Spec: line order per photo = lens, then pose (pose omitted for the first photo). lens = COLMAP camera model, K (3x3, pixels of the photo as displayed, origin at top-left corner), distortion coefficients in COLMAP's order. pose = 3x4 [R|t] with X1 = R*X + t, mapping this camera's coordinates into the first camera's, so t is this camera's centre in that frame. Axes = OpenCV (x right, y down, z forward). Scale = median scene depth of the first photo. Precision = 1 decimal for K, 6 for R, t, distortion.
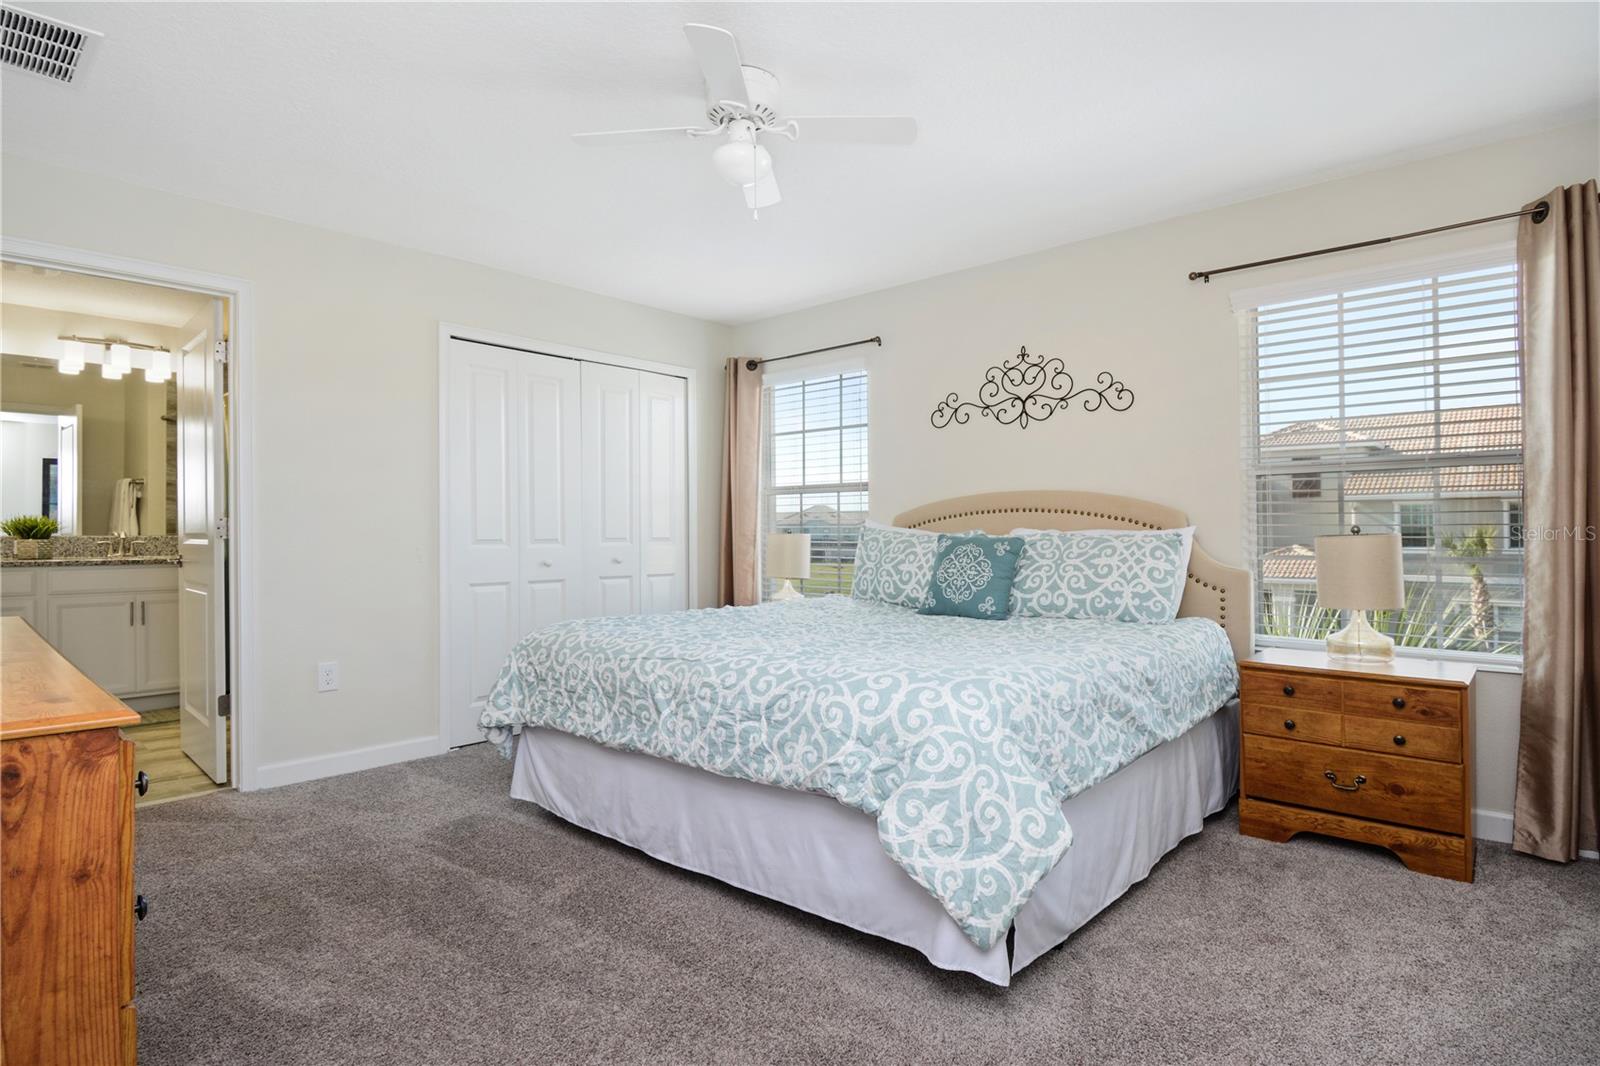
lens RADIAL K [[827.7, 0, 802.4], [0, 827.7, 532.1], [0, 0, 1]] dist [0.005398, -0.002593]
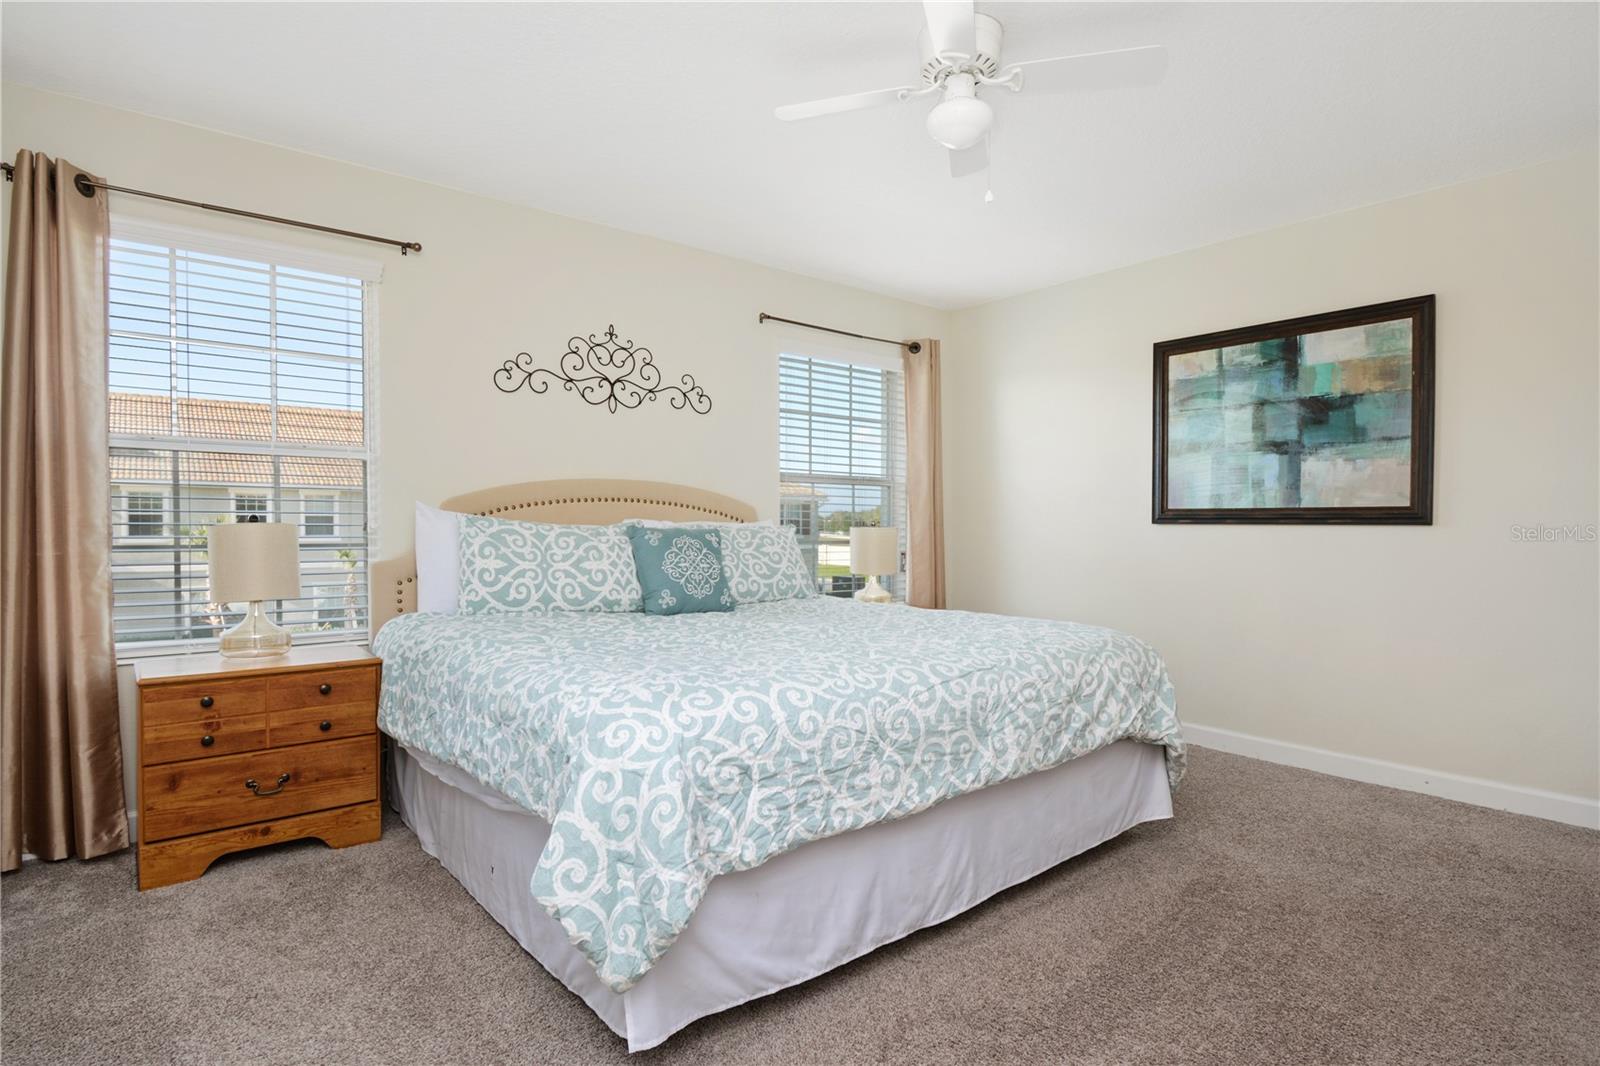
lens RADIAL K [[827.7, 0, 803.2], [0, 827.7, 541.8], [0, 0, 1]] dist [0.005398, -0.002593]
pose [[0.168209, -0.018158, 0.985584, -0.708878], [-0.006286, 0.999790, 0.019493, 0.001638], [-0.985731, -0.009474, 0.168059, 0.710290]]
